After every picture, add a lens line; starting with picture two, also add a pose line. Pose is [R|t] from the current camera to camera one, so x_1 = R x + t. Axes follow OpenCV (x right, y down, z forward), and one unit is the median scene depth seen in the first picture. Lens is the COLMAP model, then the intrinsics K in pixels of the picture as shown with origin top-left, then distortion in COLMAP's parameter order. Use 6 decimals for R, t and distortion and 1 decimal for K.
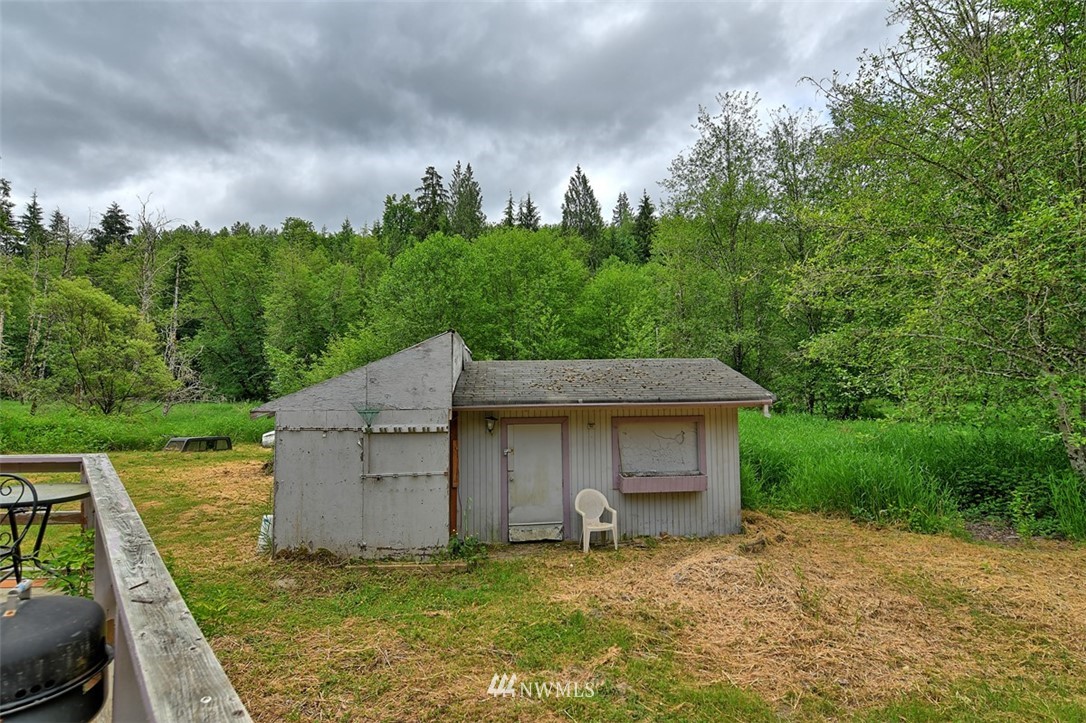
lens RADIAL K [[531.1, 0, 544.4], [0, 531.1, 351.5], [0, 0, 1]] dist [-0.014491, -0.005198]
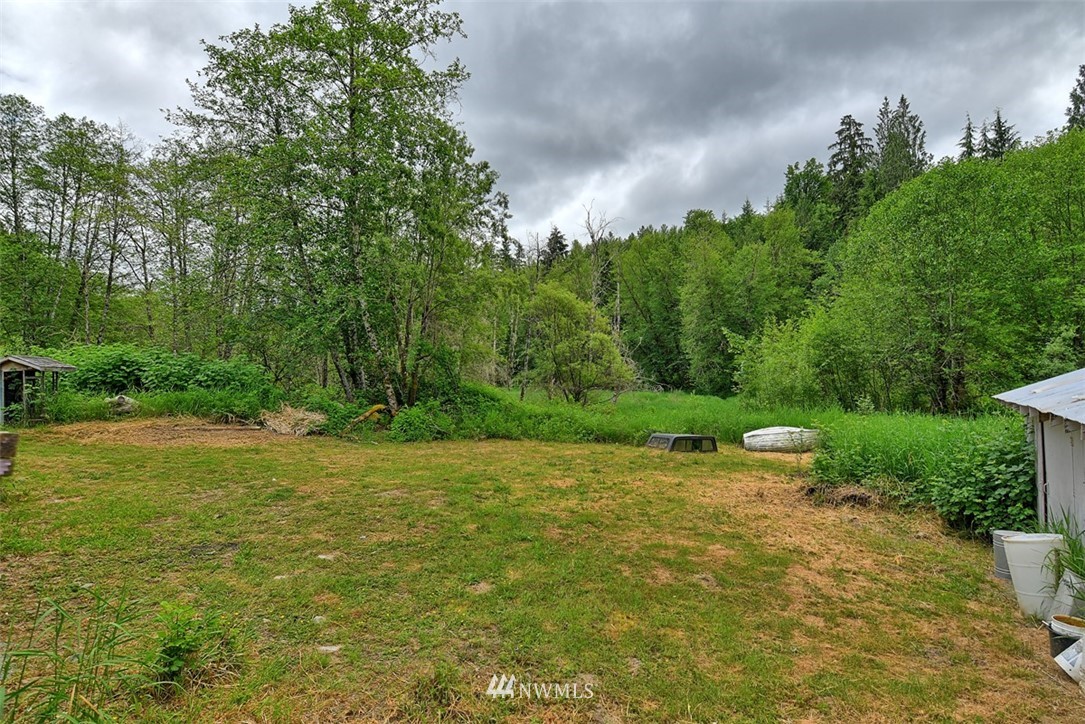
lens RADIAL K [[530.6, 0, 539.9], [0, 530.6, 355.5], [0, 0, 1]] dist [-0.014491, -0.005198]
pose [[0.753723, -0.027886, -0.656601, -0.244332], [0.047090, 0.998823, 0.011636, 0.007303], [0.655503, -0.039690, 0.754149, 0.174457]]
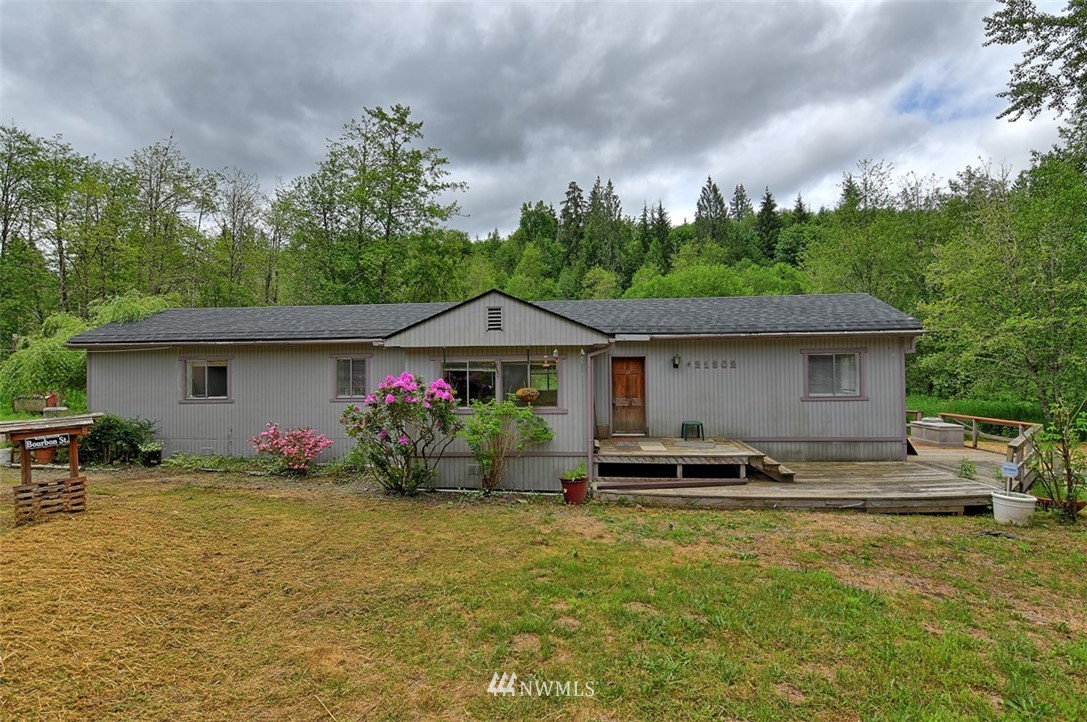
lens RADIAL K [[531.6, 0, 544.1], [0, 531.6, 354.4], [0, 0, 1]] dist [-0.014491, -0.005198]
pose [[0.983695, -0.007643, -0.179680, -0.400965], [0.014284, 0.999261, 0.035699, -0.090870], [0.179274, -0.037683, 0.983077, -0.886524]]
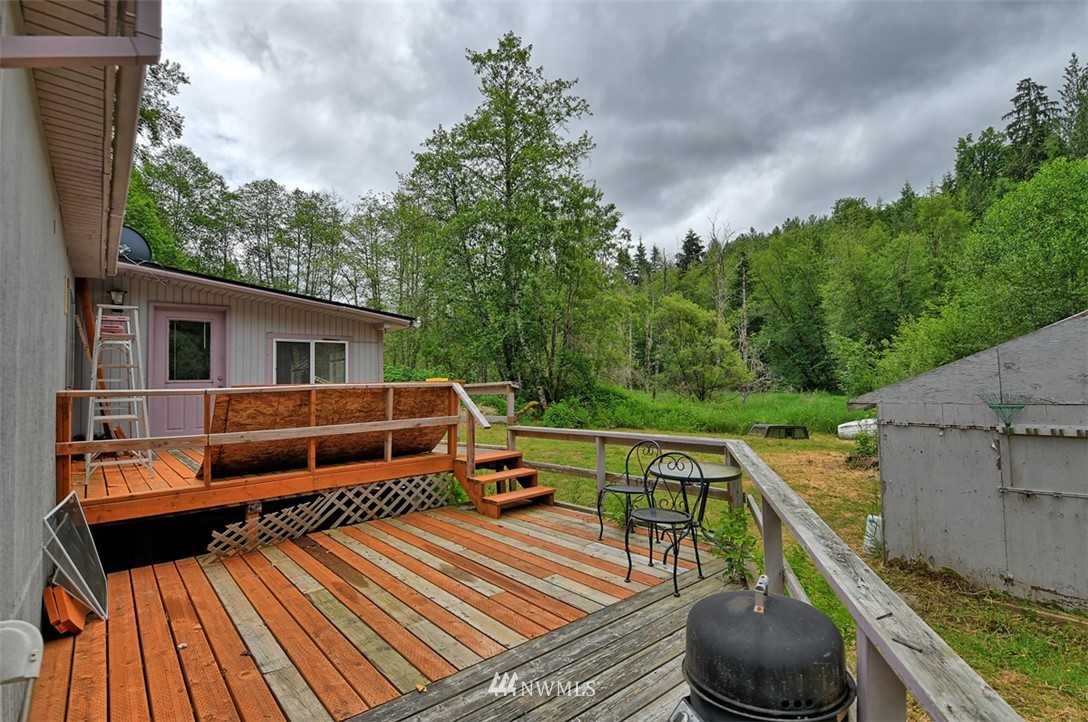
lens RADIAL K [[532.1, 0, 538.5], [0, 532.1, 359.5], [0, 0, 1]] dist [-0.014491, -0.005198]
pose [[0.556027, -0.043467, -0.830027, -0.027074], [0.071501, 0.997431, -0.004335, 0.000265], [0.828083, -0.056937, 0.557706, 0.007349]]
